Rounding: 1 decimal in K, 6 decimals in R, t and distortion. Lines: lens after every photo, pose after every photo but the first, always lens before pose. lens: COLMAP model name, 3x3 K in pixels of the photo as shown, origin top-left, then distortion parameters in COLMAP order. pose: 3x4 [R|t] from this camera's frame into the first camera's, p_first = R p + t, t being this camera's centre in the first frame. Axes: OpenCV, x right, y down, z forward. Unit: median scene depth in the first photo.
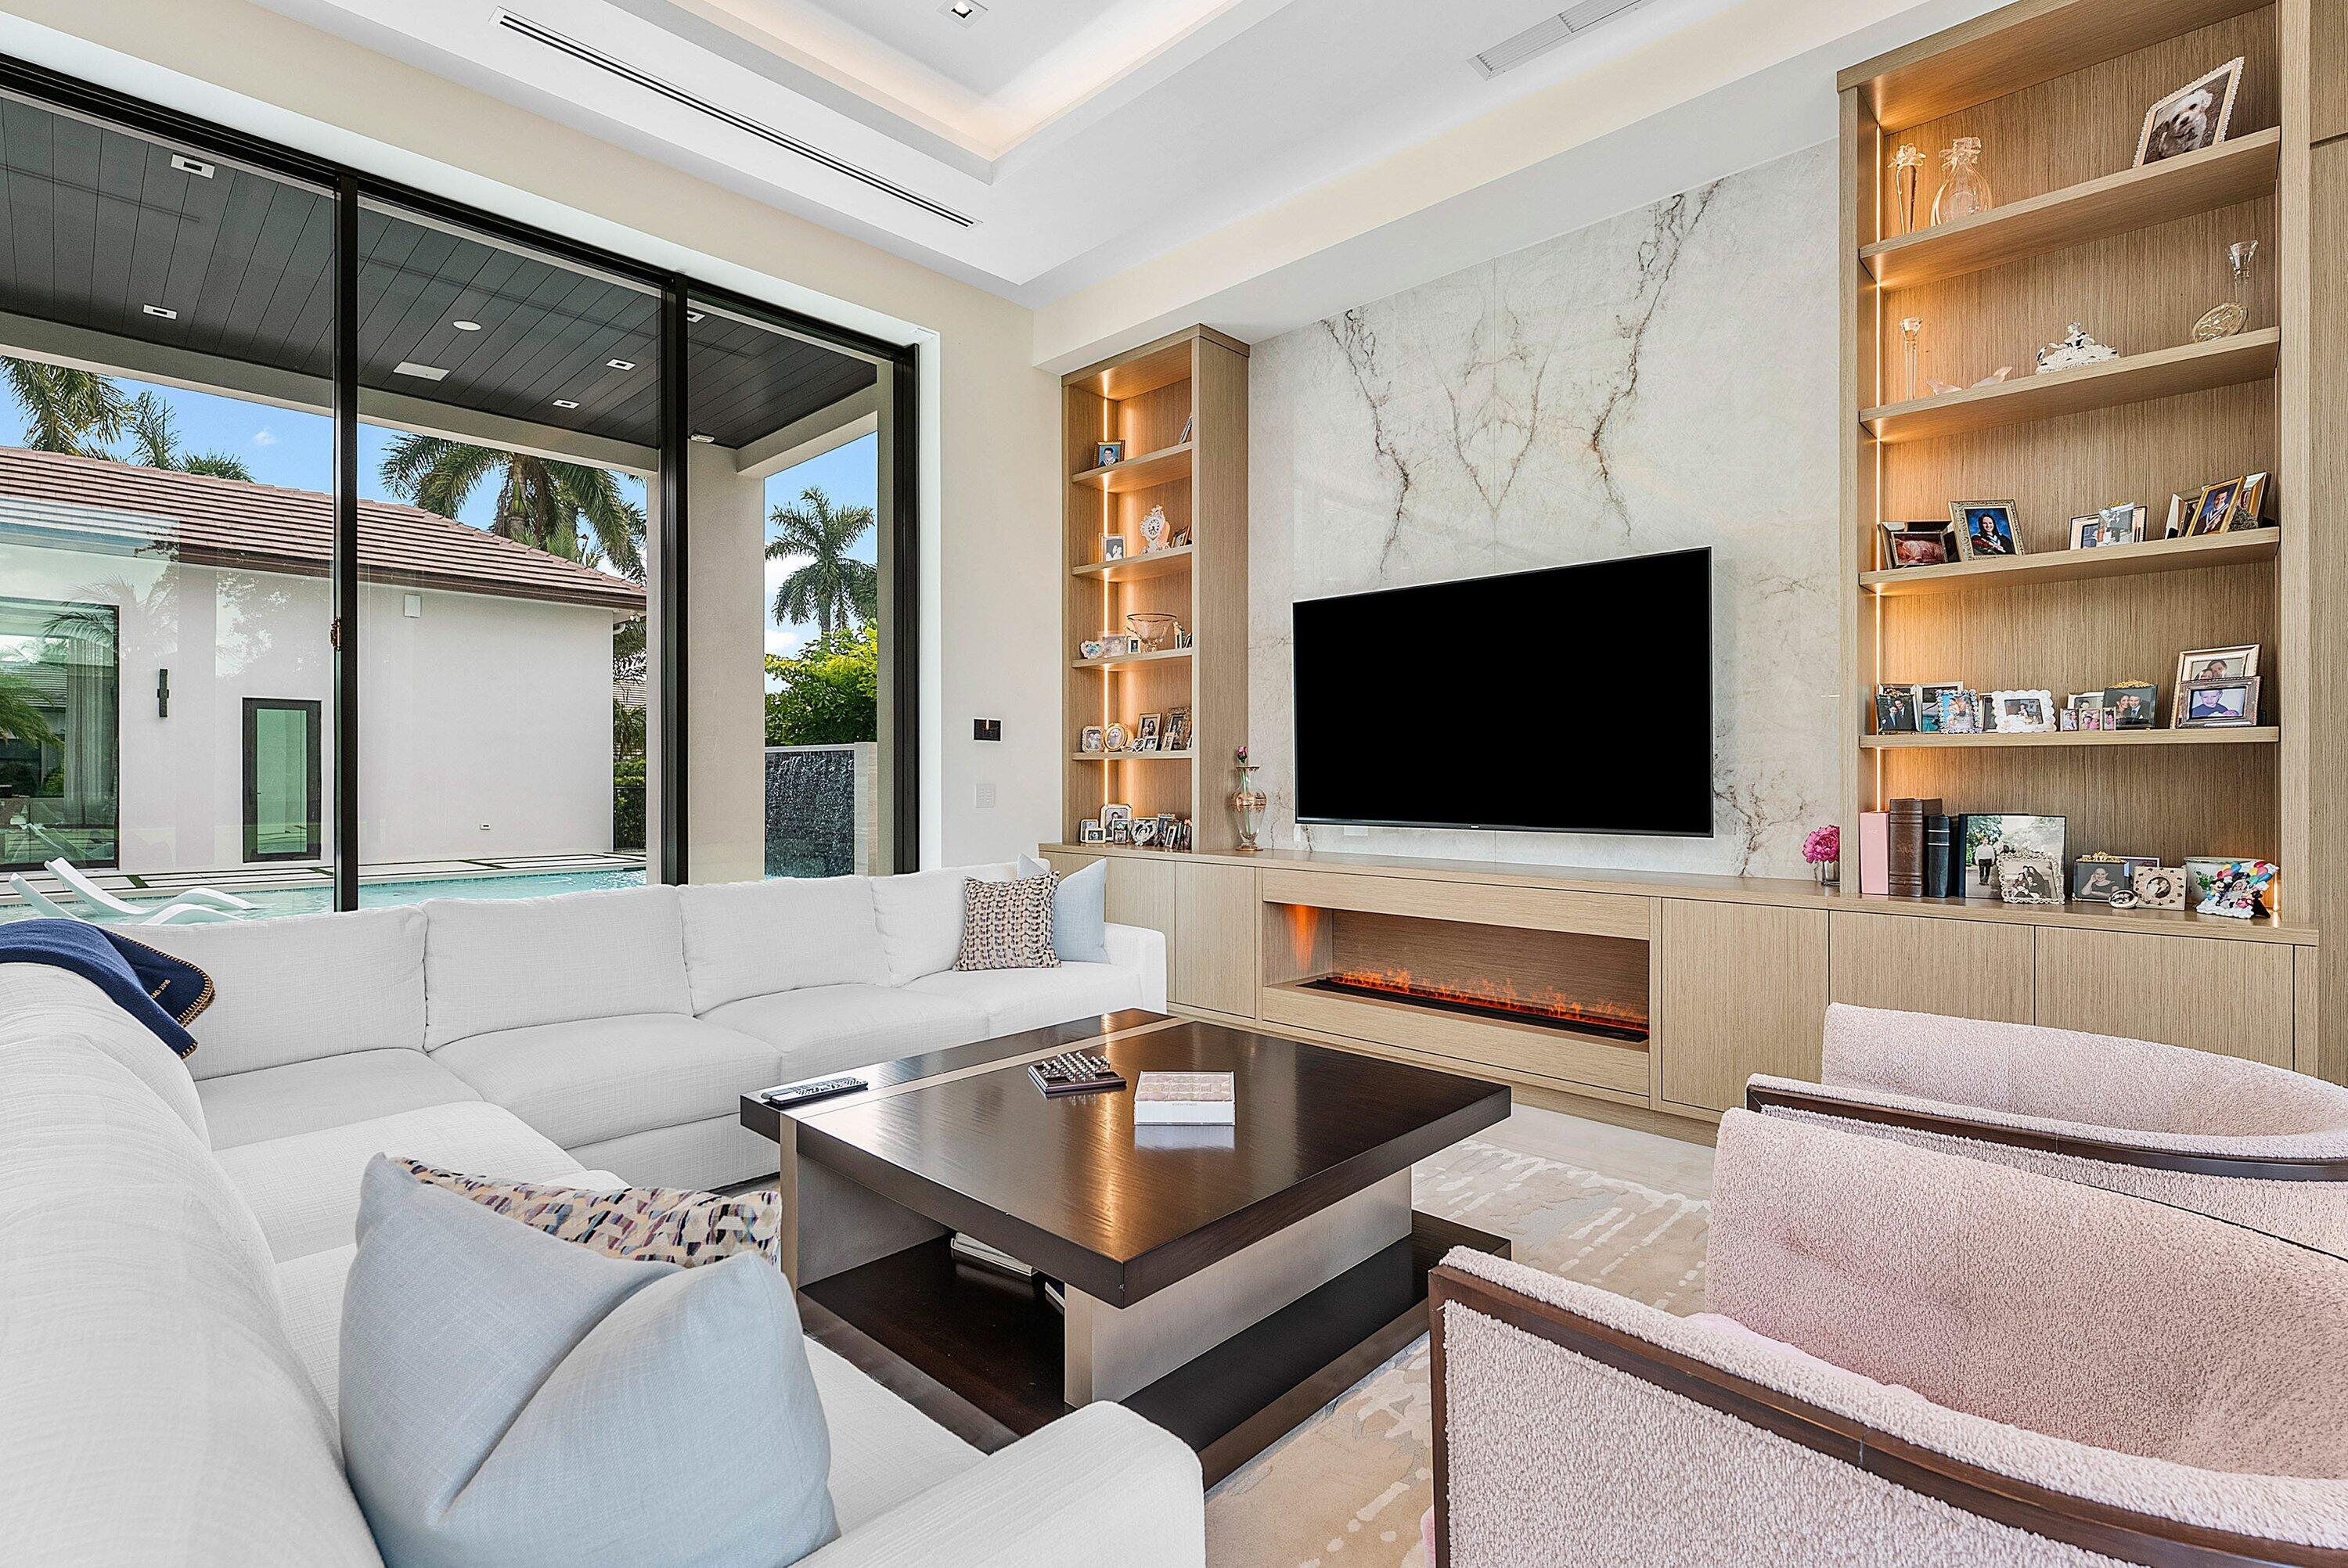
lens RADIAL K [[1091.6, 0, 1174.0], [0, 1091.6, 784.0], [0, 0, 1]] dist [0.000118, 0.000593]
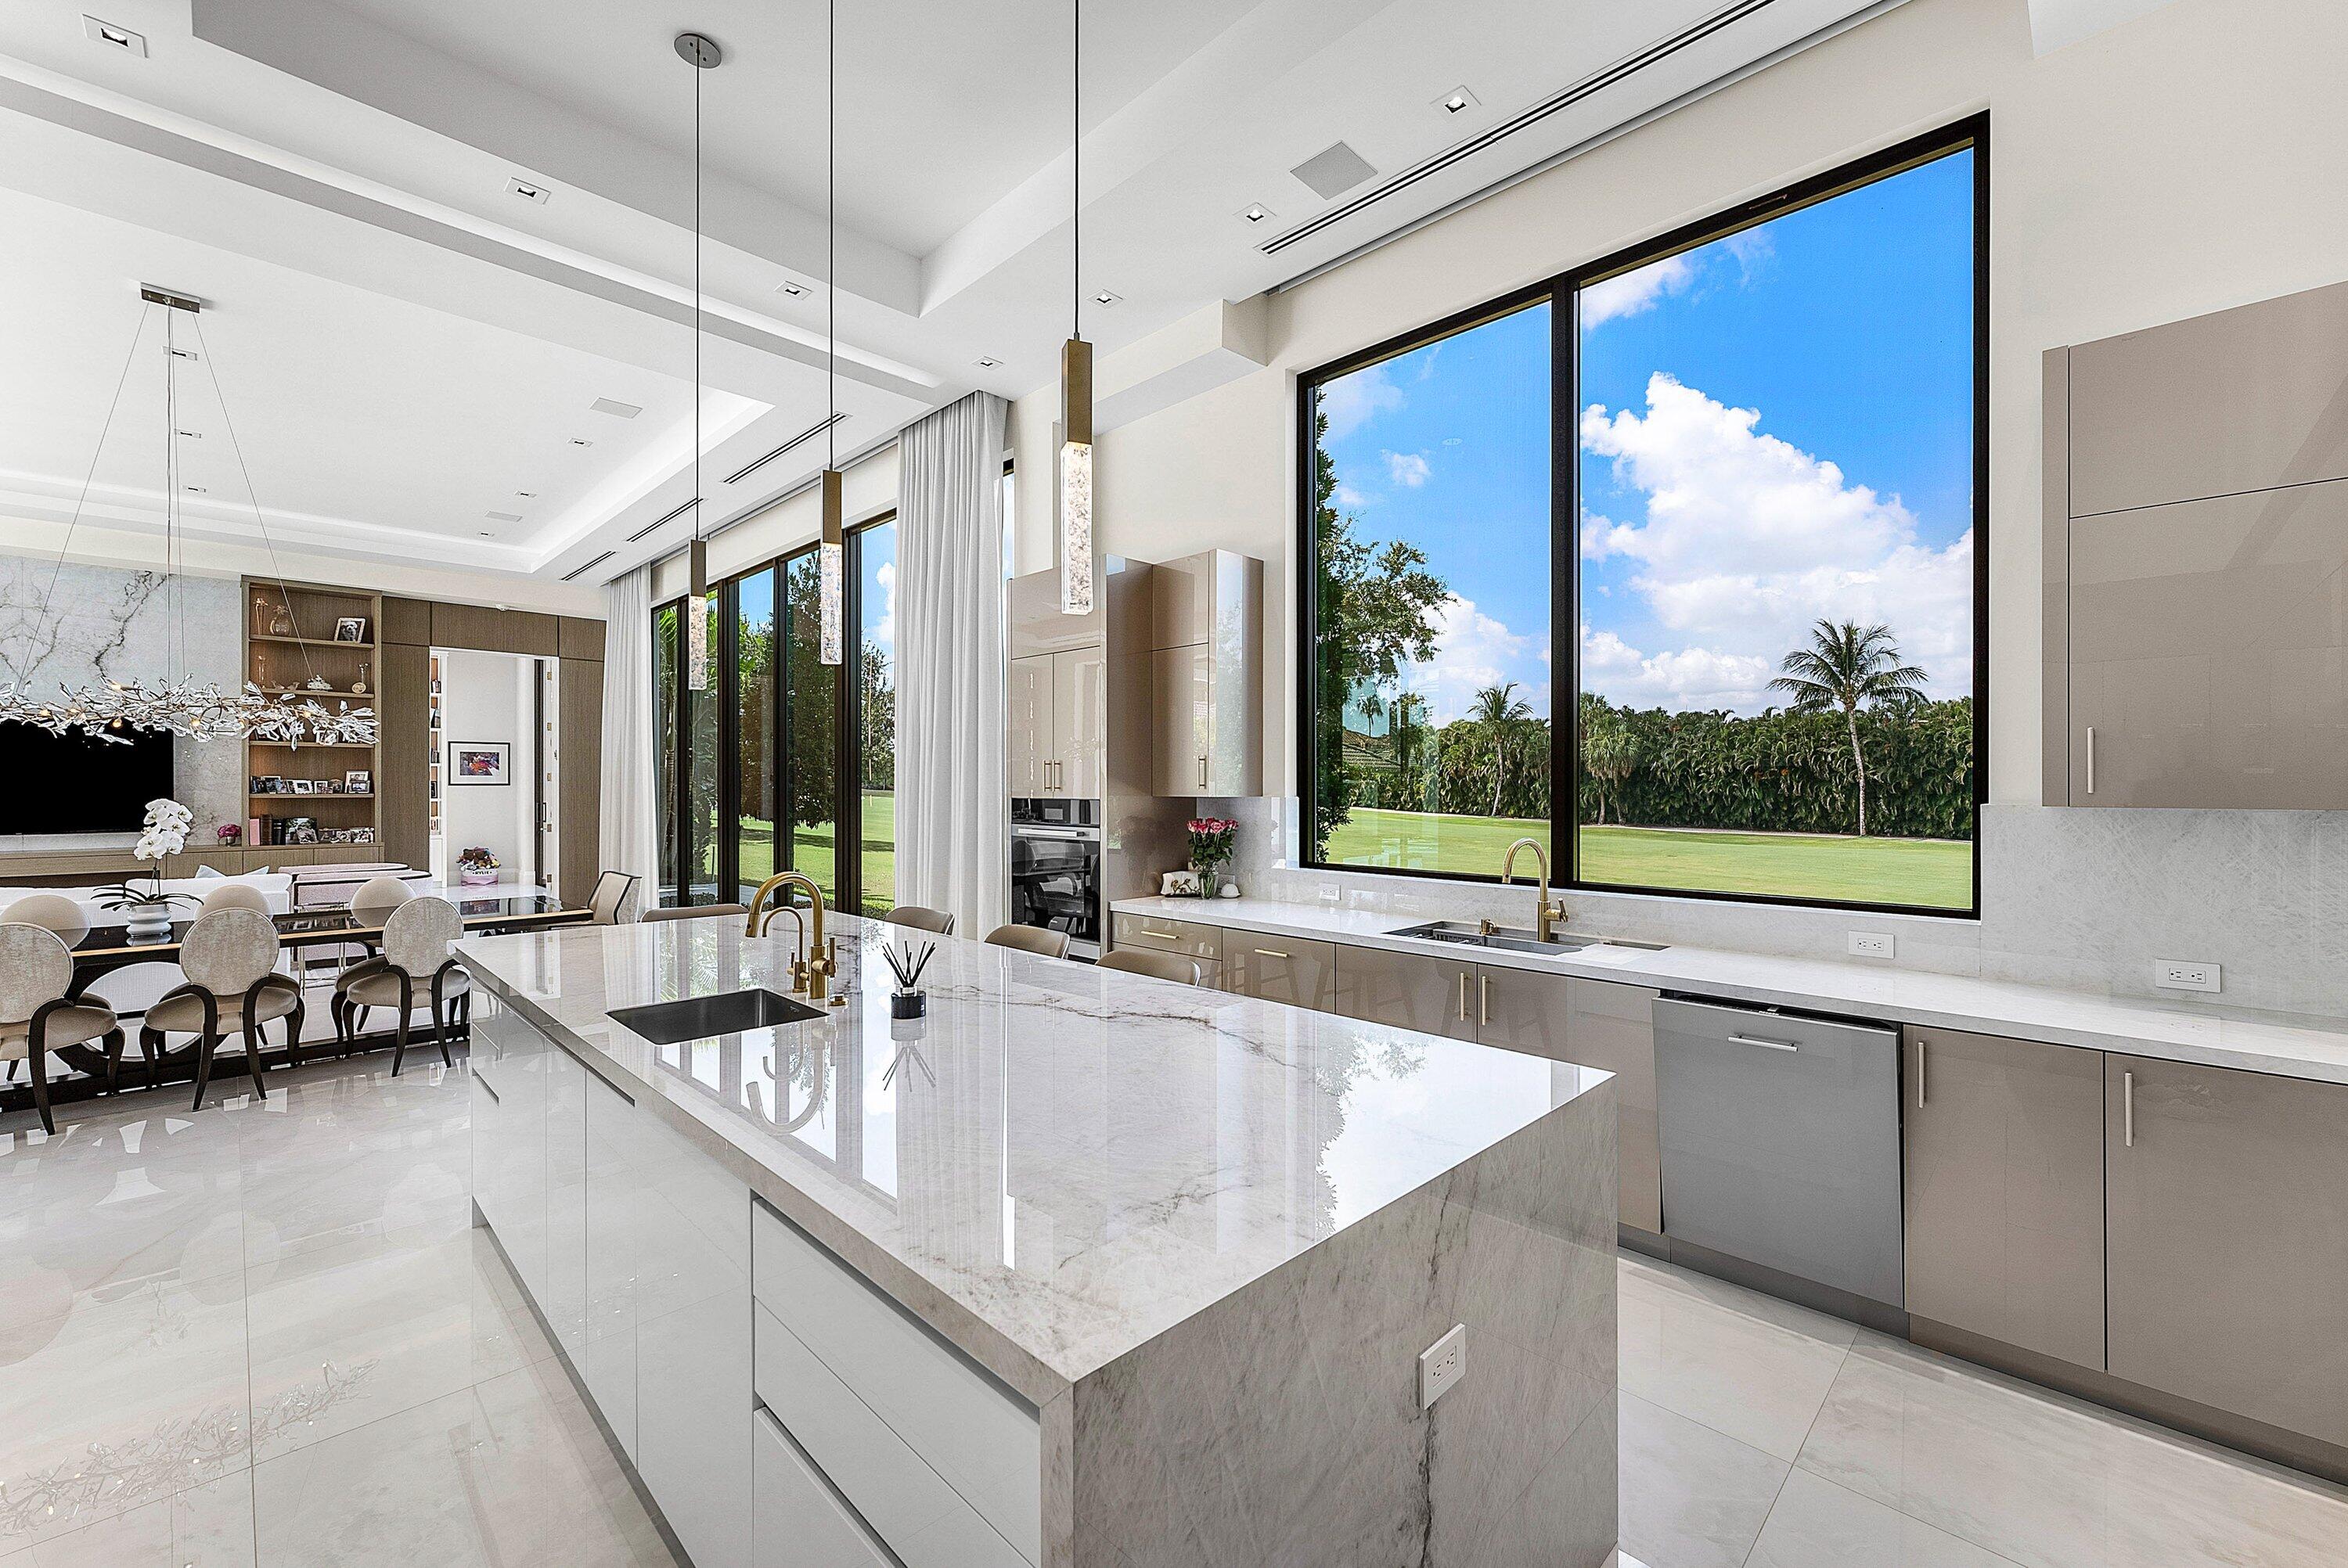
lens RADIAL K [[950.1, 0, 1172.7], [0, 950.1, 779.3], [0, 0, 1]] dist [0.000527, 0.000097]
pose [[0.019525, 0.006196, 0.999790, -1.553159], [0.002794, 0.999977, -0.006252, -0.048125], [-0.999805, 0.002916, 0.019507, -1.282512]]
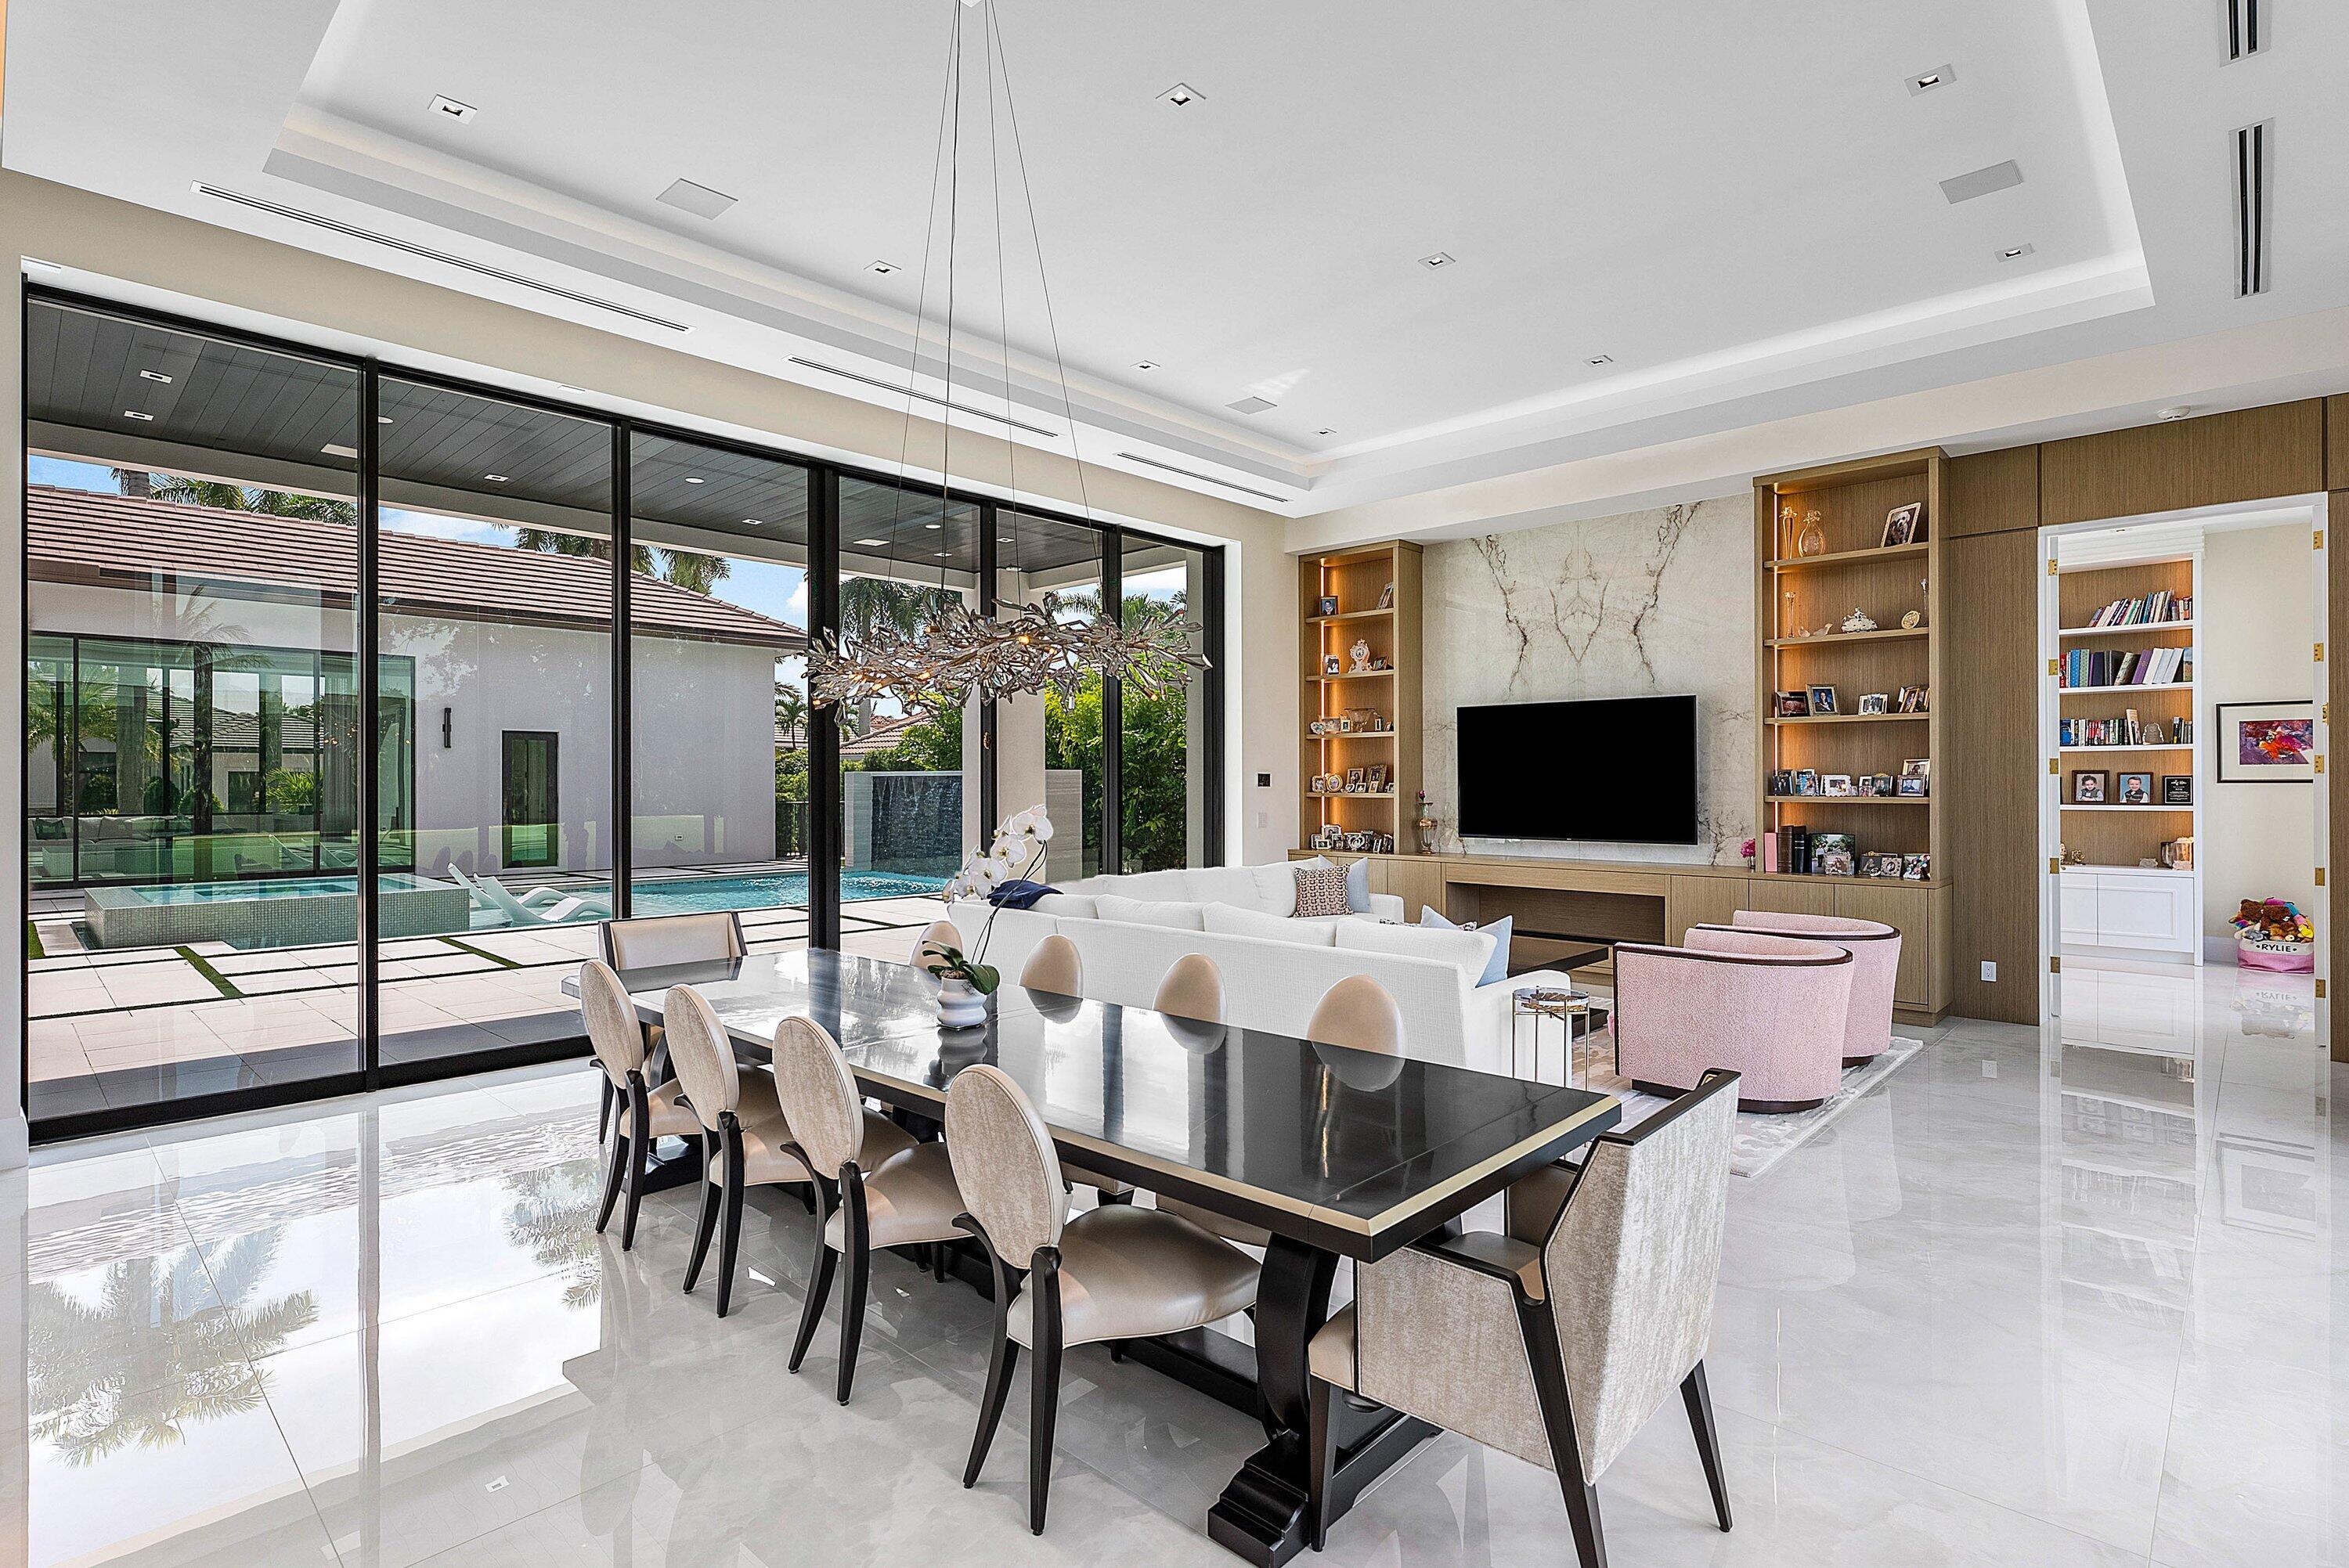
lens RADIAL K [[1142.5, 0, 1193.6], [0, 1142.5, 783.6], [0, 0, 1]] dist [-0.000988, -0.000781]
pose [[0.999879, -0.002159, 0.015423, -0.388487], [0.002232, 0.999986, -0.004729, -0.047256], [-0.015413, 0.004763, 0.999870, -0.912076]]
